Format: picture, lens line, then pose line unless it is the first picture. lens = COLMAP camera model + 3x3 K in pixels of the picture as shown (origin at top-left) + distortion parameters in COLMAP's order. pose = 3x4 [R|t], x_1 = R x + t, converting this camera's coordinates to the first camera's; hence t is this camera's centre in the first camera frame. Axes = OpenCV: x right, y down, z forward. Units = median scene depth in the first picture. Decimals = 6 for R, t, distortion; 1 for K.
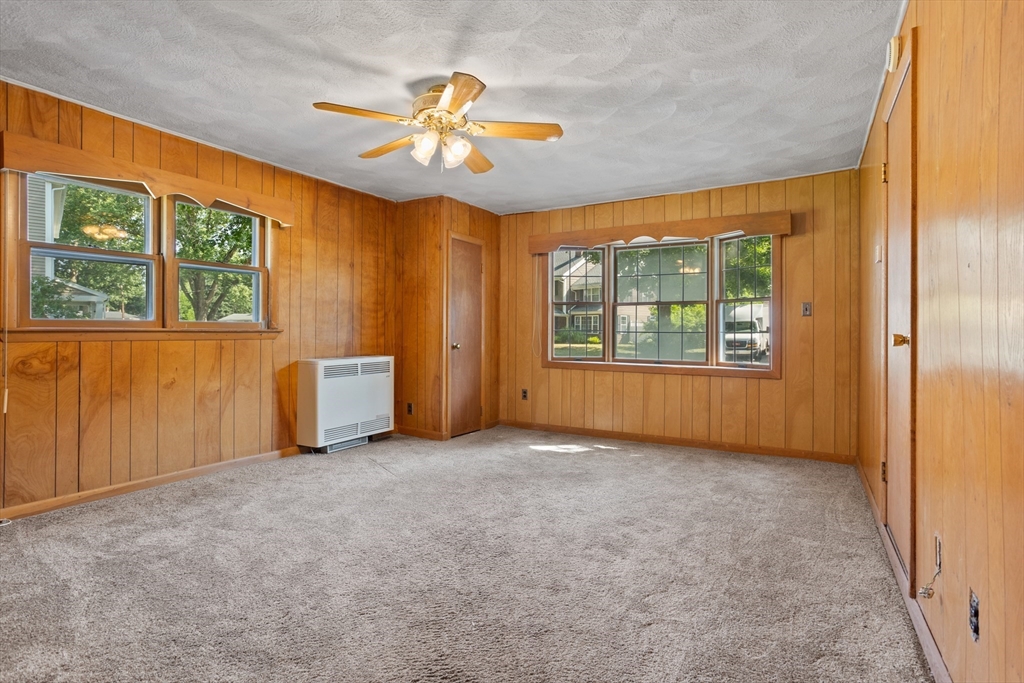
lens RADIAL K [[516.4, 0, 515.4], [0, 516.4, 321.3], [0, 0, 1]] dist [-0.013264, 0.001440]
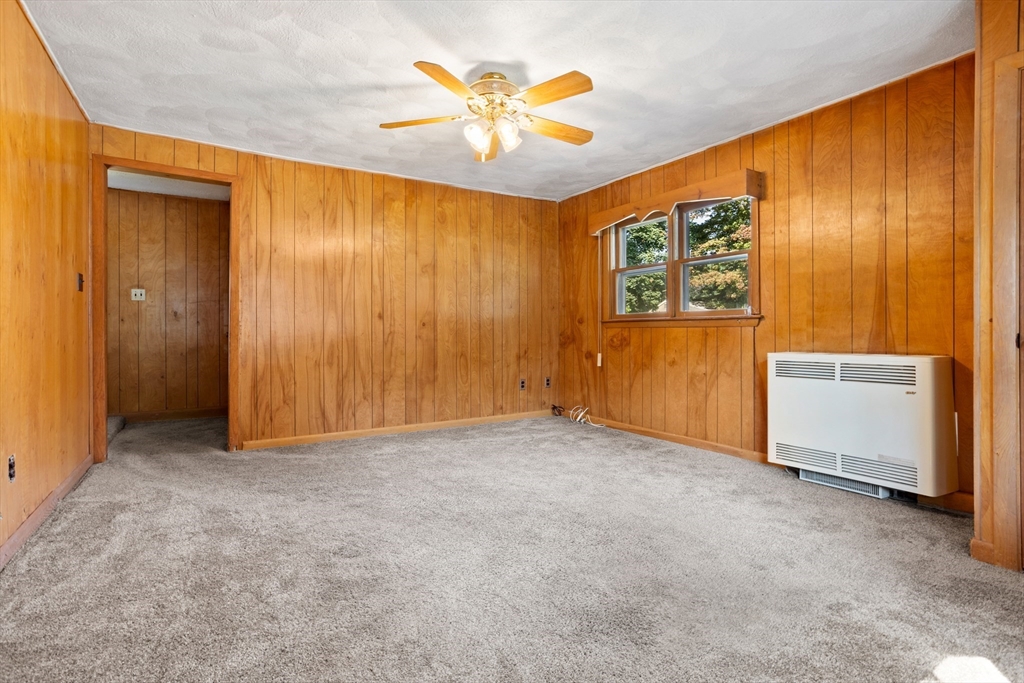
lens RADIAL K [[516.4, 0, 515.4], [0, 516.4, 321.3], [0, 0, 1]] dist [-0.013264, 0.001440]
pose [[-0.466524, -0.025272, -0.884148, 0.545574], [0.013087, 0.999285, -0.035468, 0.055496], [0.884412, -0.028117, -0.465859, 1.114705]]
